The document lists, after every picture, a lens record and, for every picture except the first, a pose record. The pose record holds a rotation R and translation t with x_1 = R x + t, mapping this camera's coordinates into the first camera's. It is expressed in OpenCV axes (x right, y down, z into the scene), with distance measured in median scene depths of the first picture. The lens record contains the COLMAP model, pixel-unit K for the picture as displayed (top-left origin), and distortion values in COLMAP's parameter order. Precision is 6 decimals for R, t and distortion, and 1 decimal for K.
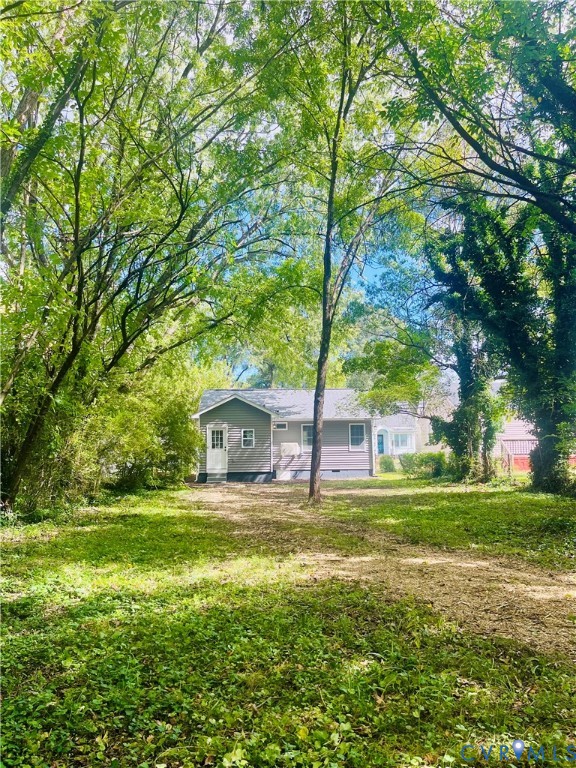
lens RADIAL K [[573.7, 0, 288.0], [0, 573.7, 384.0], [0, 0, 1]] dist [0.040072, -0.002469]
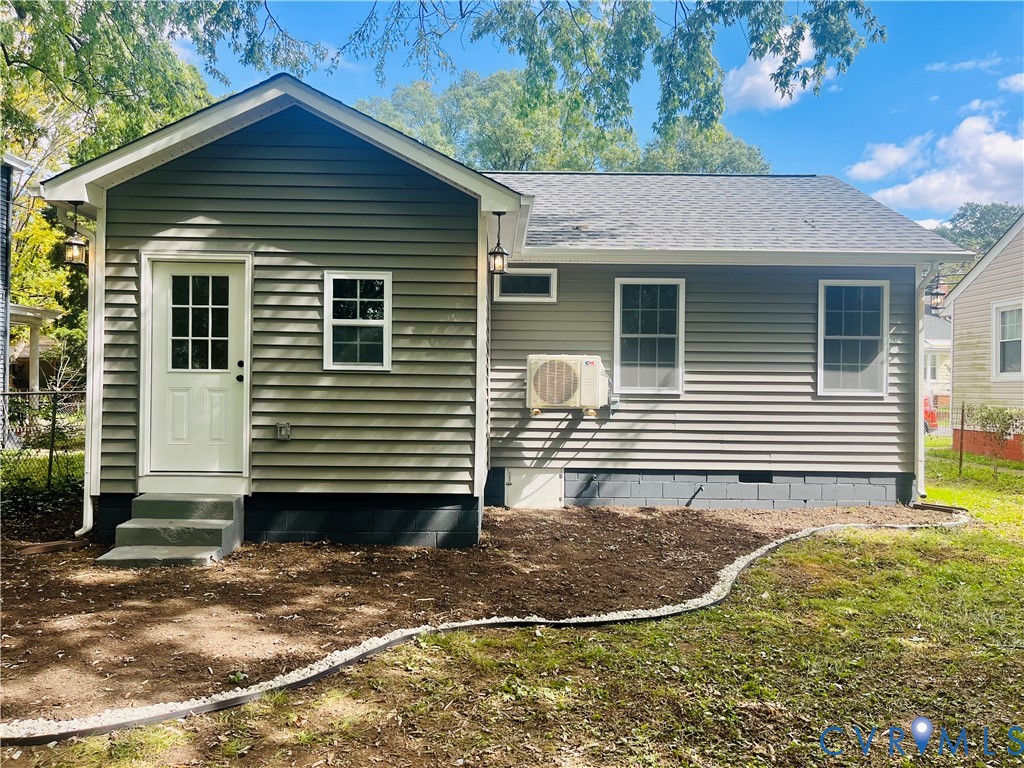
lens RADIAL K [[764.9, 0, 512.0], [0, 764.9, 384.0], [0, 0, 1]] dist [0.040072, -0.002469]
pose [[0.999337, 0.022348, -0.028727, -0.010760], [-0.018956, 0.993372, 0.113371, 0.085385], [0.031071, -0.112752, 0.993137, 0.743630]]
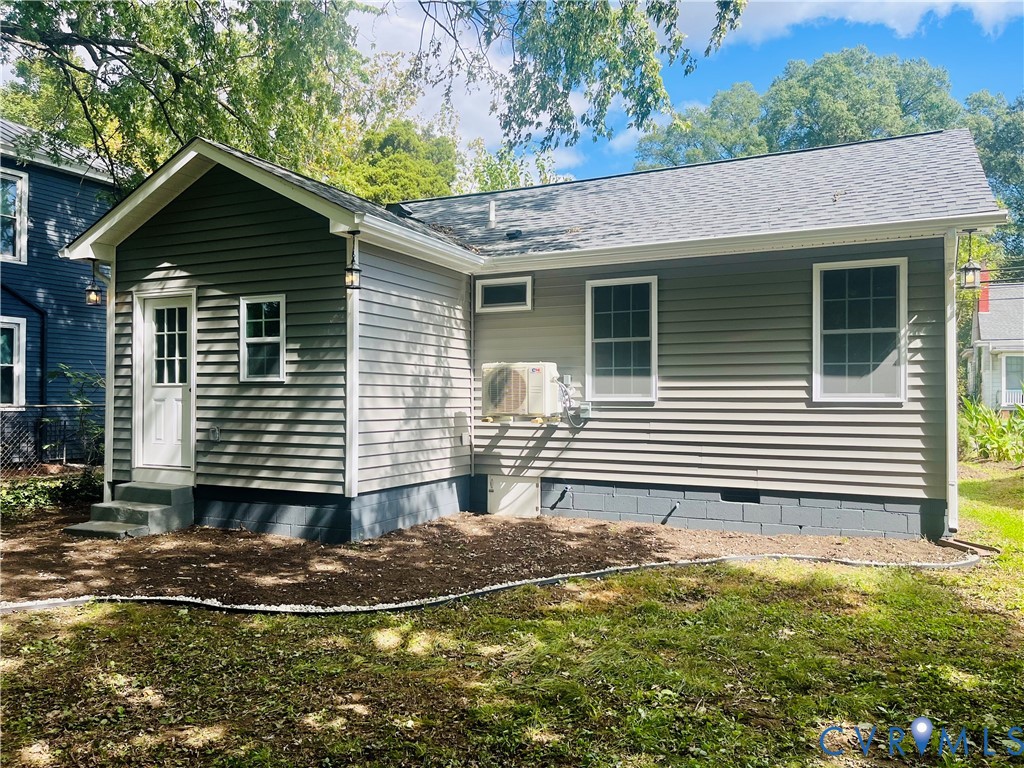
lens RADIAL K [[764.9, 0, 512.0], [0, 764.9, 384.0], [0, 0, 1]] dist [0.040072, -0.002469]
pose [[0.879389, 0.004059, -0.476088, 0.155138], [0.043621, 0.995071, 0.089057, 0.089632], [0.474102, -0.099083, 0.874877, 0.783678]]
